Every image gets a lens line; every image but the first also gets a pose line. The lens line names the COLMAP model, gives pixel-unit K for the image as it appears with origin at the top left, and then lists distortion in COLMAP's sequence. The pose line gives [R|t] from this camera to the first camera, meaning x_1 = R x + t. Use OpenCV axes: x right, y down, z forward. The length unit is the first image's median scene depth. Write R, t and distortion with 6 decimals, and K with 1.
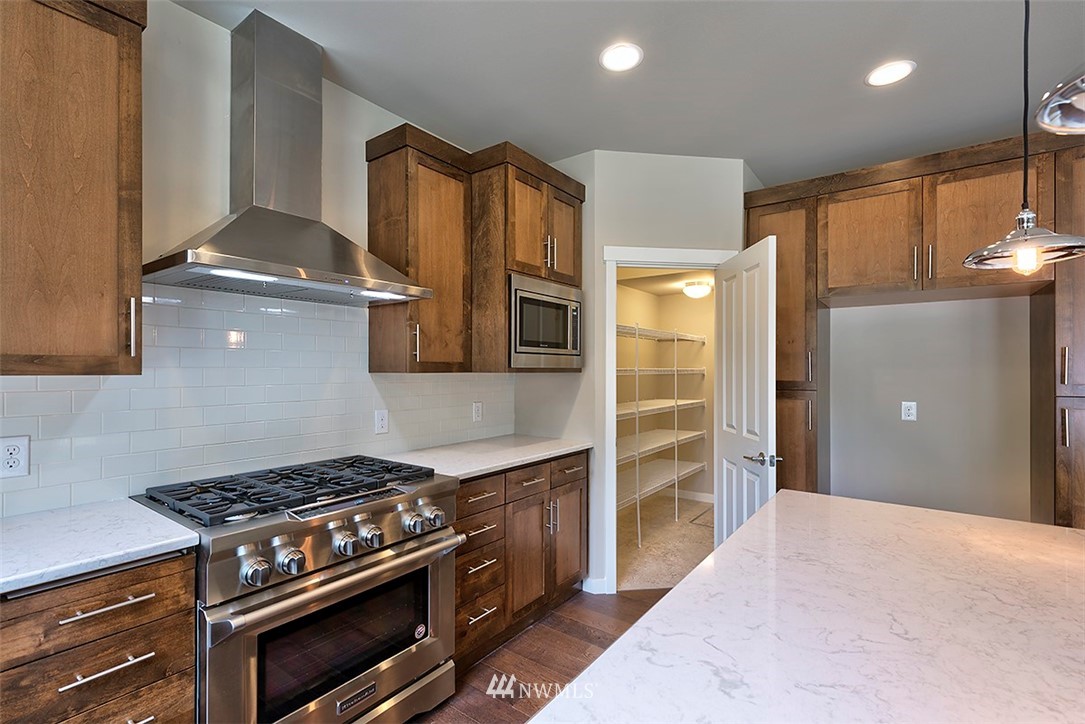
lens RADIAL K [[488.7, 0, 542.5], [0, 488.7, 362.0], [0, 0, 1]] dist [0.020473, 0.000159]
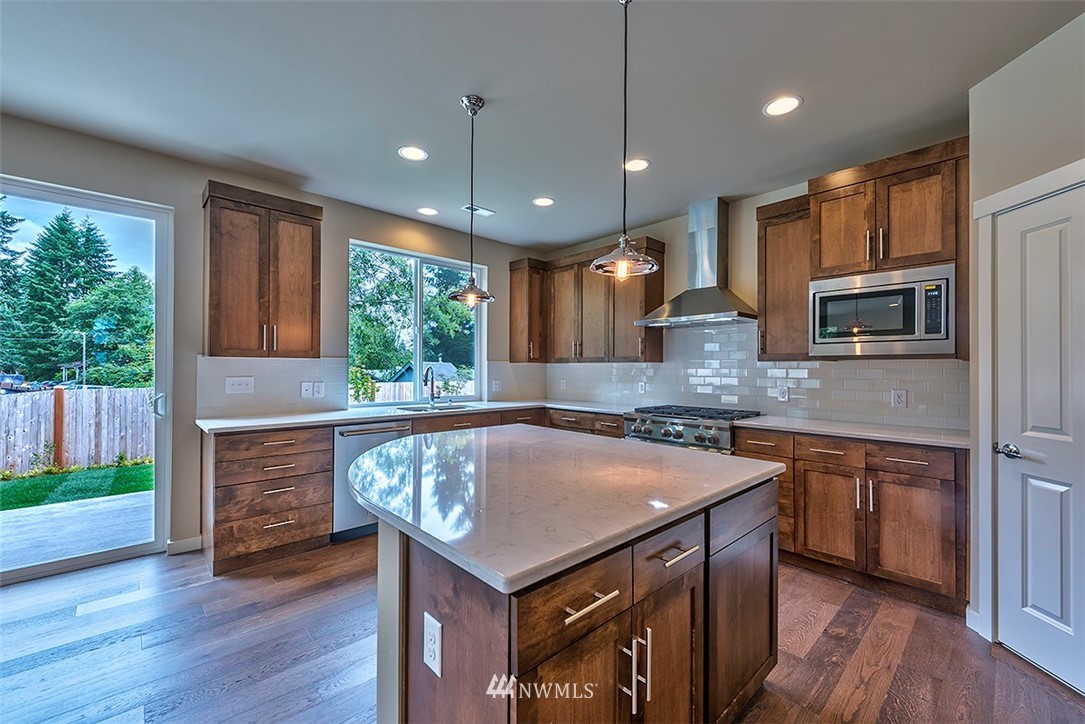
lens RADIAL K [[438.7, 0, 542.5], [0, 438.7, 362.0], [0, 0, 1]] dist [0.024551, -0.000109]
pose [[-0.192890, -0.017997, -0.981055, 1.149779], [0.009400, 0.999752, -0.020188, 0.041949], [0.981175, -0.013116, -0.192673, 0.520265]]
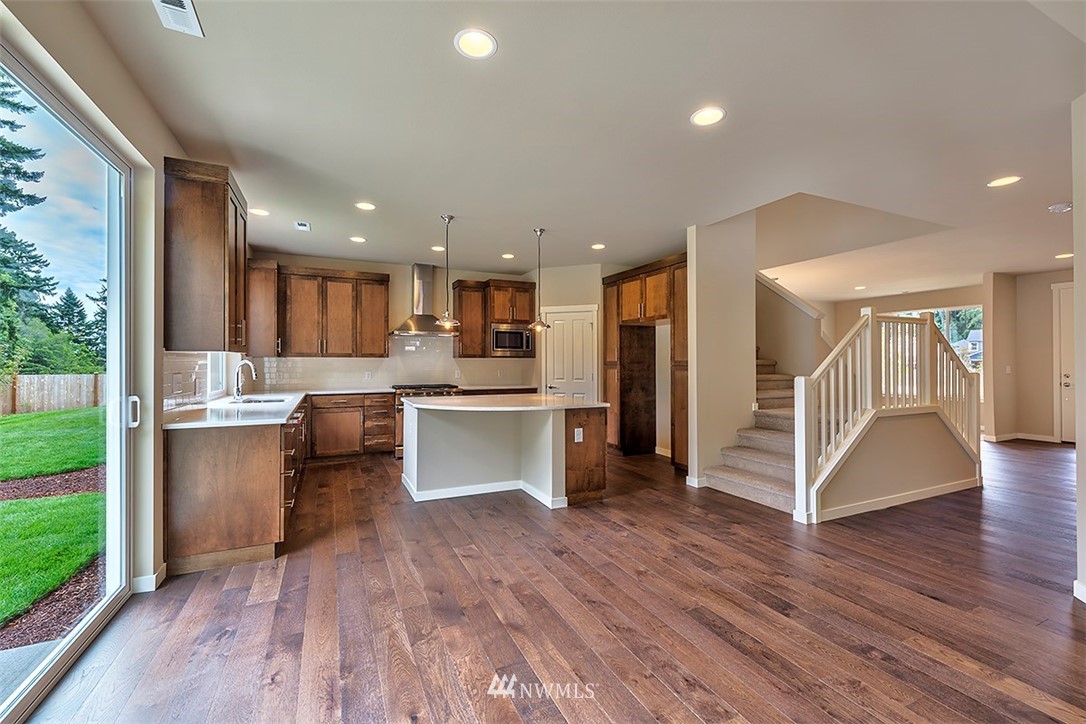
lens RADIAL K [[439.1, 0, 543.0], [0, 439.1, 362.0], [0, 0, 1]] dist [0.024551, -0.000109]
pose [[0.883275, -0.002471, -0.468849, 1.384941], [0.009279, 0.999882, 0.012211, 0.016795], [0.468764, -0.015136, 0.883194, -1.131853]]
